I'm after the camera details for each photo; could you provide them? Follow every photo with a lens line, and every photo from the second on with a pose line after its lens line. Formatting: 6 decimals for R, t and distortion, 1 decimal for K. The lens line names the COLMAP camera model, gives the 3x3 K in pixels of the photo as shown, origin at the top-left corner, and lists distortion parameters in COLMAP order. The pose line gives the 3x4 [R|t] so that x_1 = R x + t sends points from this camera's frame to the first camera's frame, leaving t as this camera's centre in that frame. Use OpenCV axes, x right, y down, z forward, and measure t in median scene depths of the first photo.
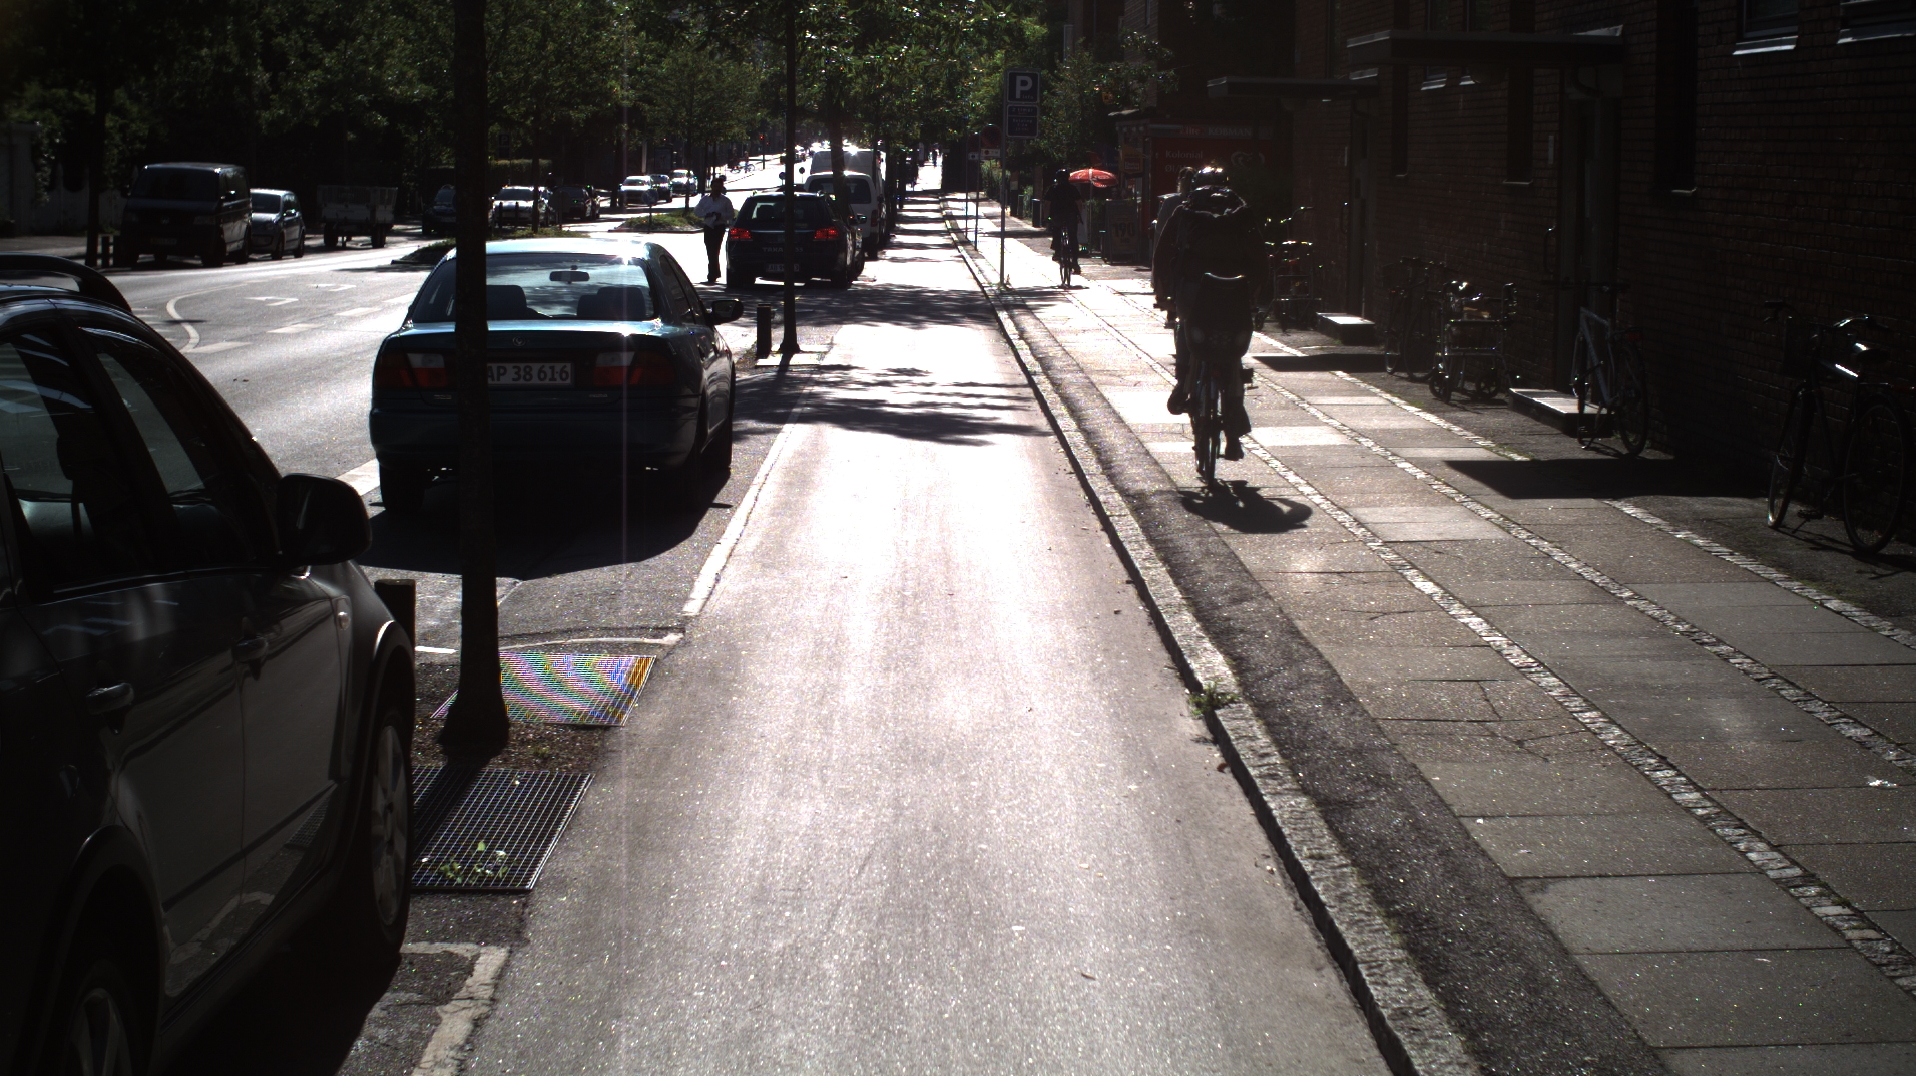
lens RADIAL K [[9652.4, 0, 949.2], [0, 9652.4, 547.0], [0, 0, 1]] dist [-1.675140, 0.000000]
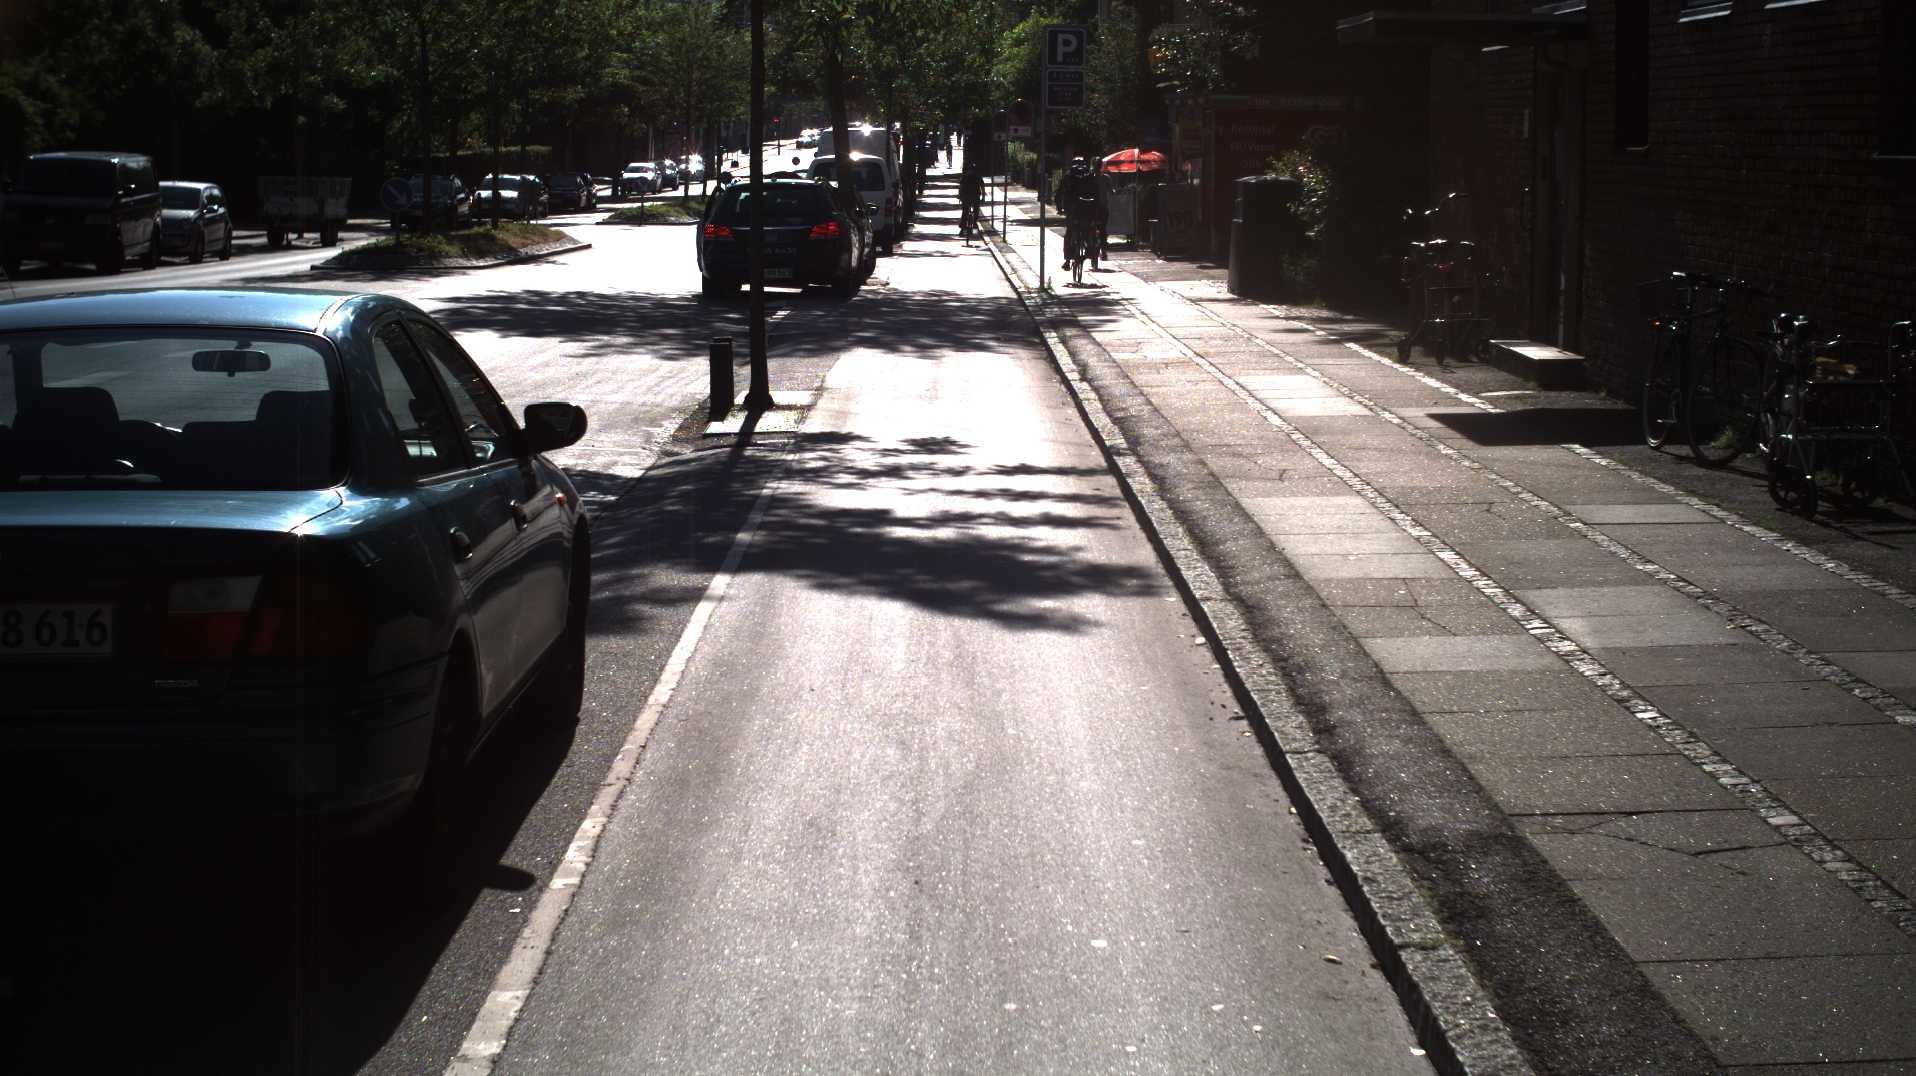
lens RADIAL K [[9652.4, 0, 970.1], [0, 9652.4, 534.5], [0, 0, 1]] dist [-1.675140, 0.000000]
pose [[0.999951, -0.009856, -0.000347, -0.001238], [0.009856, 0.999951, 0.000374, -0.014465], [0.000343, -0.000378, 1.000000, 0.387187]]
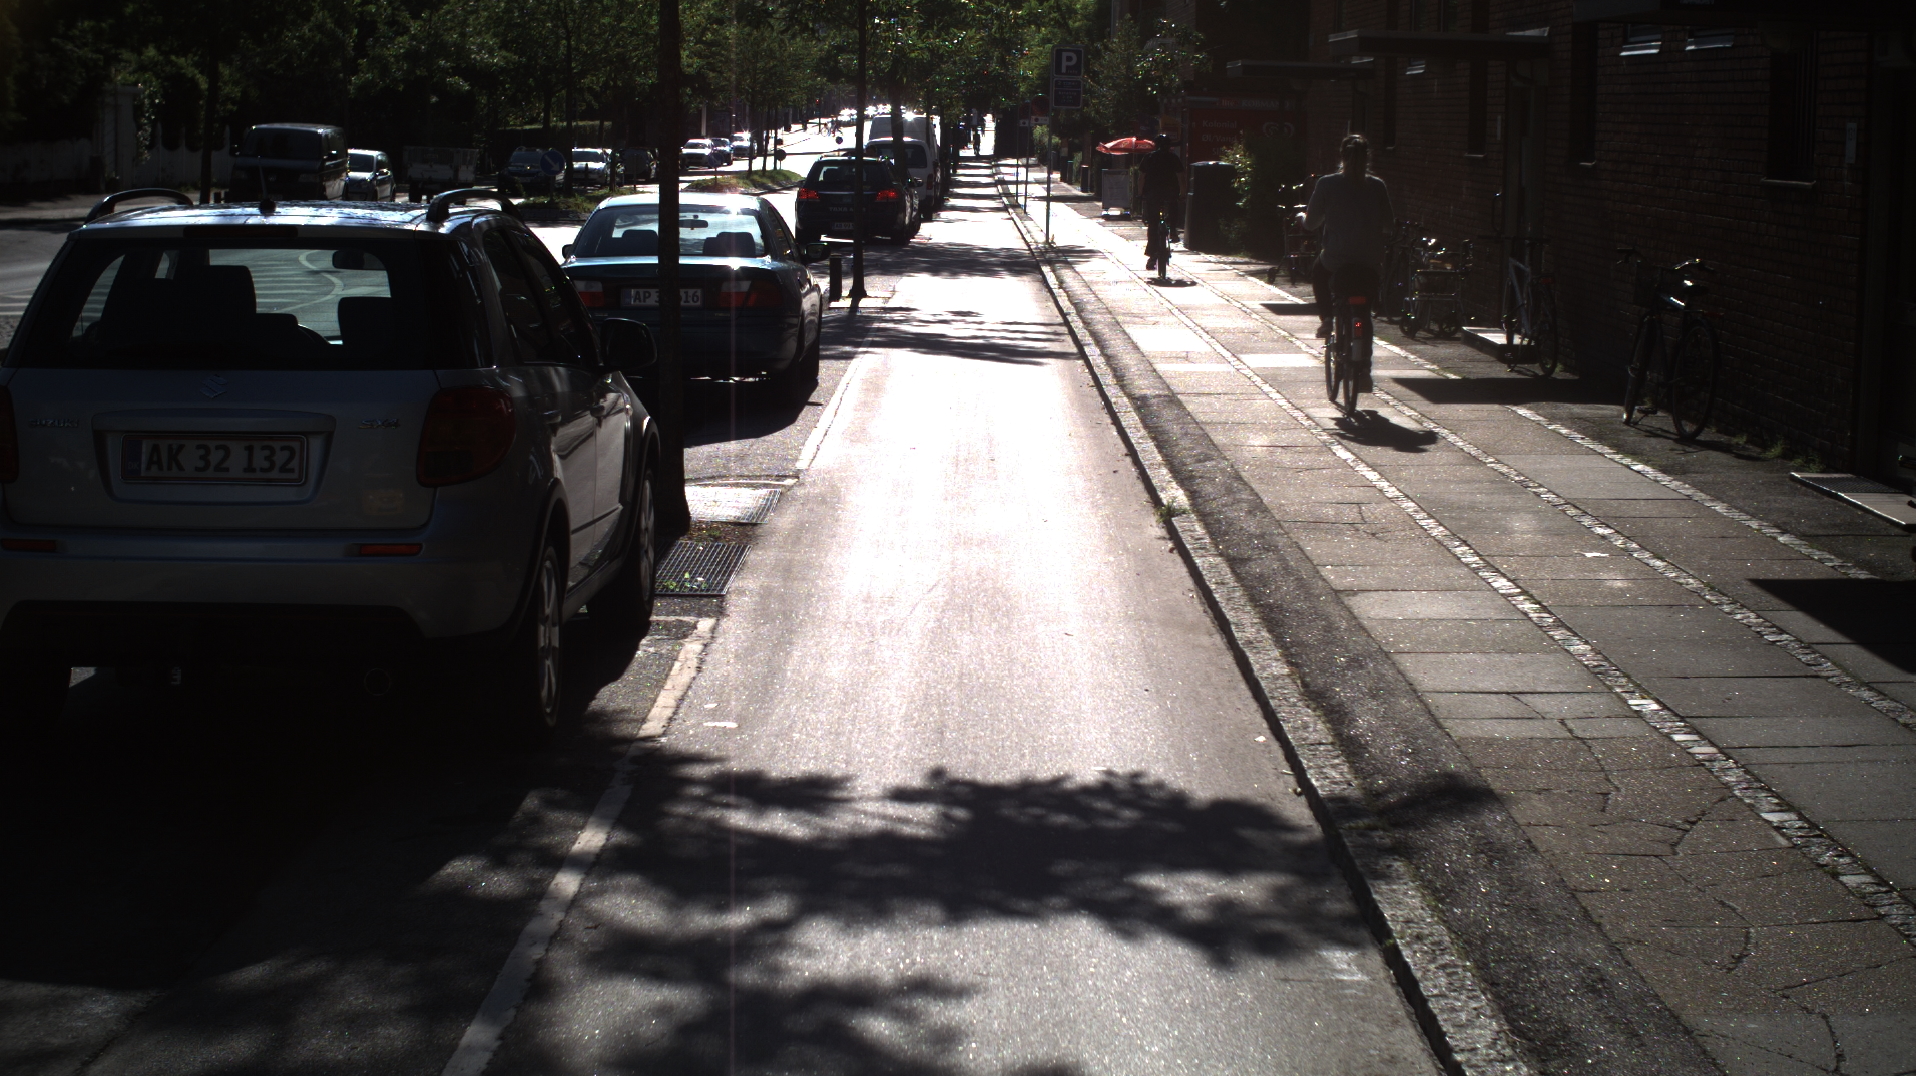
lens RADIAL K [[9652.4, 0, 1010.0], [0, 9652.4, 544.8], [0, 0, 1]] dist [-1.675140, 0.000000]
pose [[0.999957, 0.009225, 0.001163, 0.000639], [-0.009229, 0.999952, 0.003394, 0.006857], [-0.001131, -0.003405, 0.999994, -0.192044]]
